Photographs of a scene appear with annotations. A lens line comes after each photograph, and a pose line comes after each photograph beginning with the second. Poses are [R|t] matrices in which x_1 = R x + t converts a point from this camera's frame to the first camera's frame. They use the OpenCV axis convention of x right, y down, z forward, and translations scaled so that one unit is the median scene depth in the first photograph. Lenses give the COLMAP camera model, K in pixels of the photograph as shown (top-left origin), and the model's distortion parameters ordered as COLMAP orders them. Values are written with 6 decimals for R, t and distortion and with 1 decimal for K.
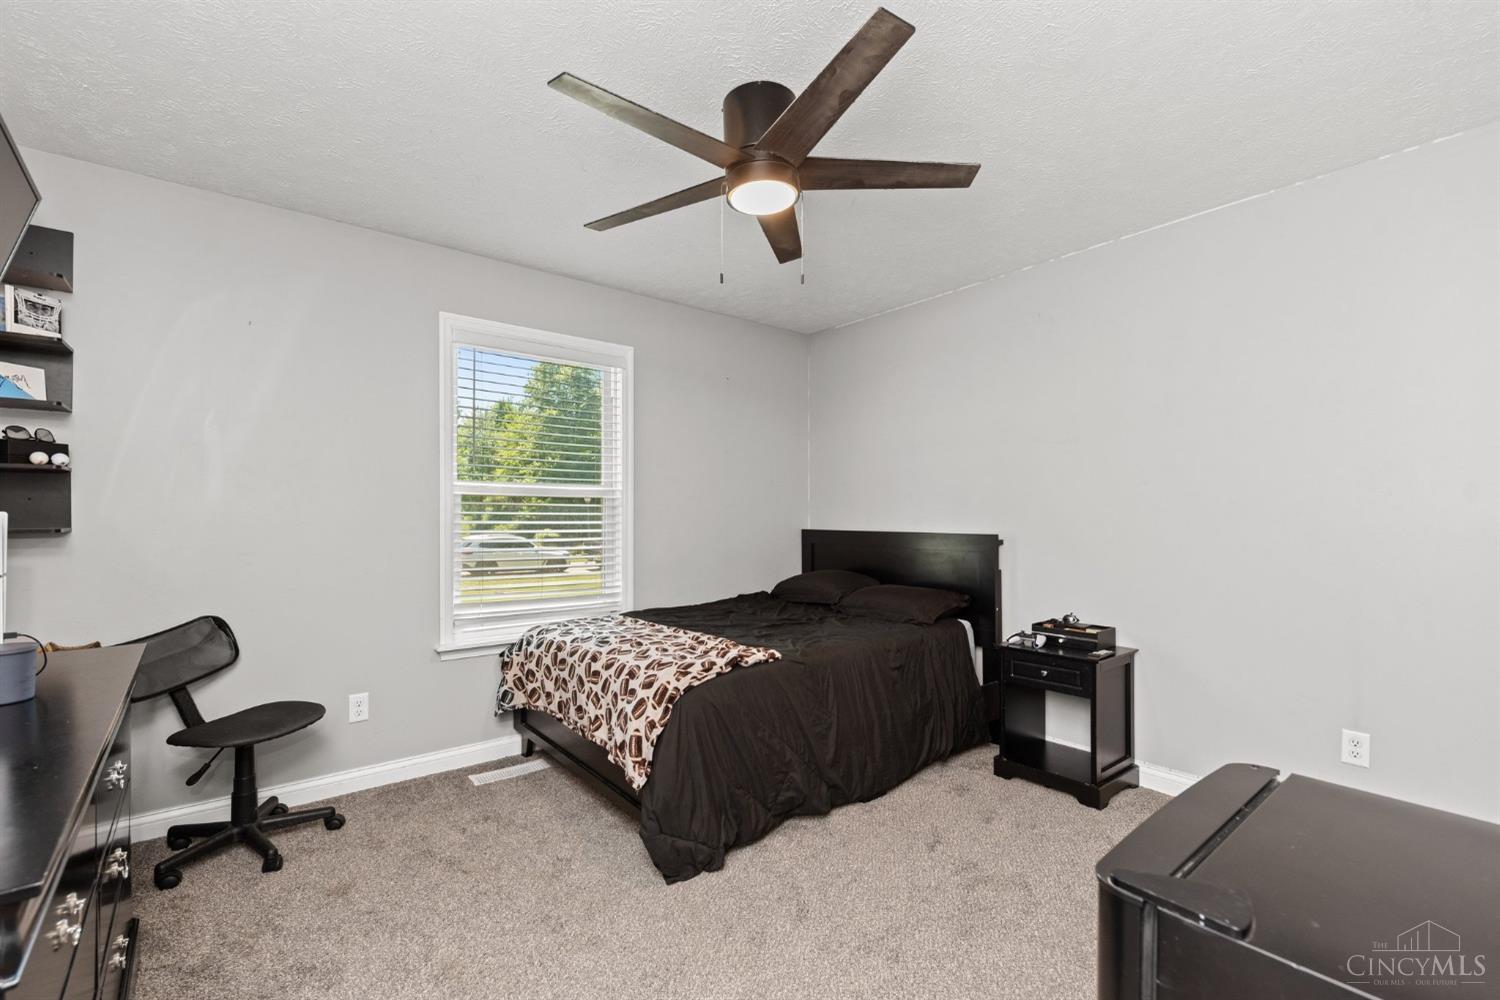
lens RADIAL K [[631.9, 0, 752.6], [0, 631.9, 507.9], [0, 0, 1]] dist [0.012743, -0.008576]
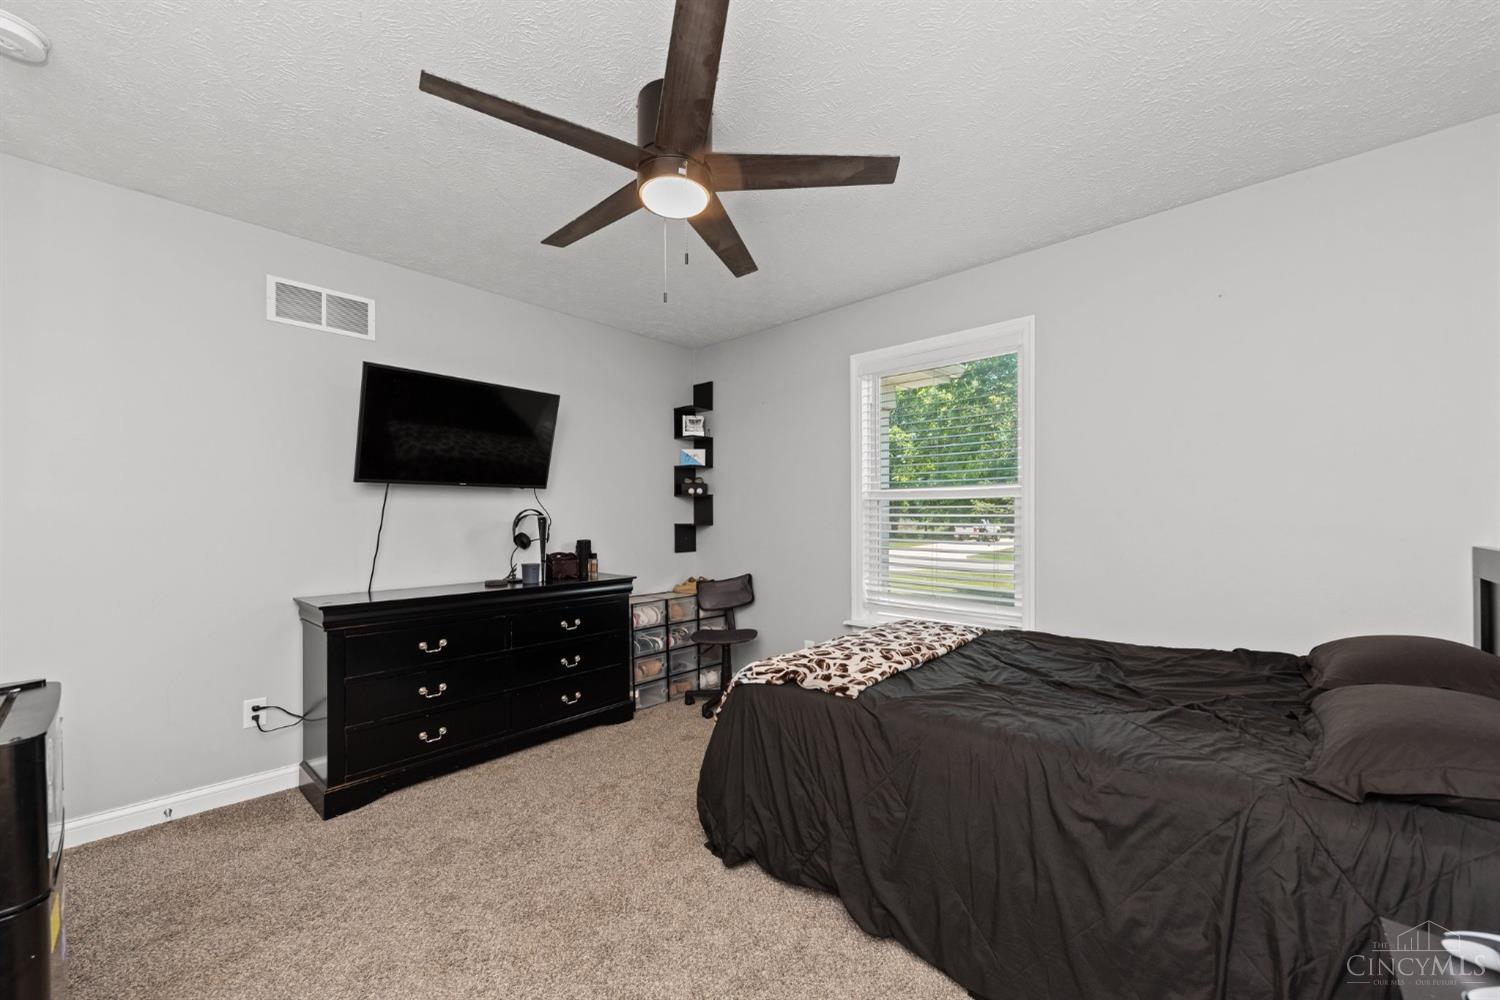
lens RADIAL K [[555.0, 0, 752.9], [0, 555.0, 516.2], [0, 0, 1]] dist [-0.000836, -0.000061]
pose [[0.180117, -0.000780, -0.983645, 0.729129], [0.010211, 0.999947, 0.001077, 0.008338], [0.983592, -0.010238, 0.180115, 0.781142]]
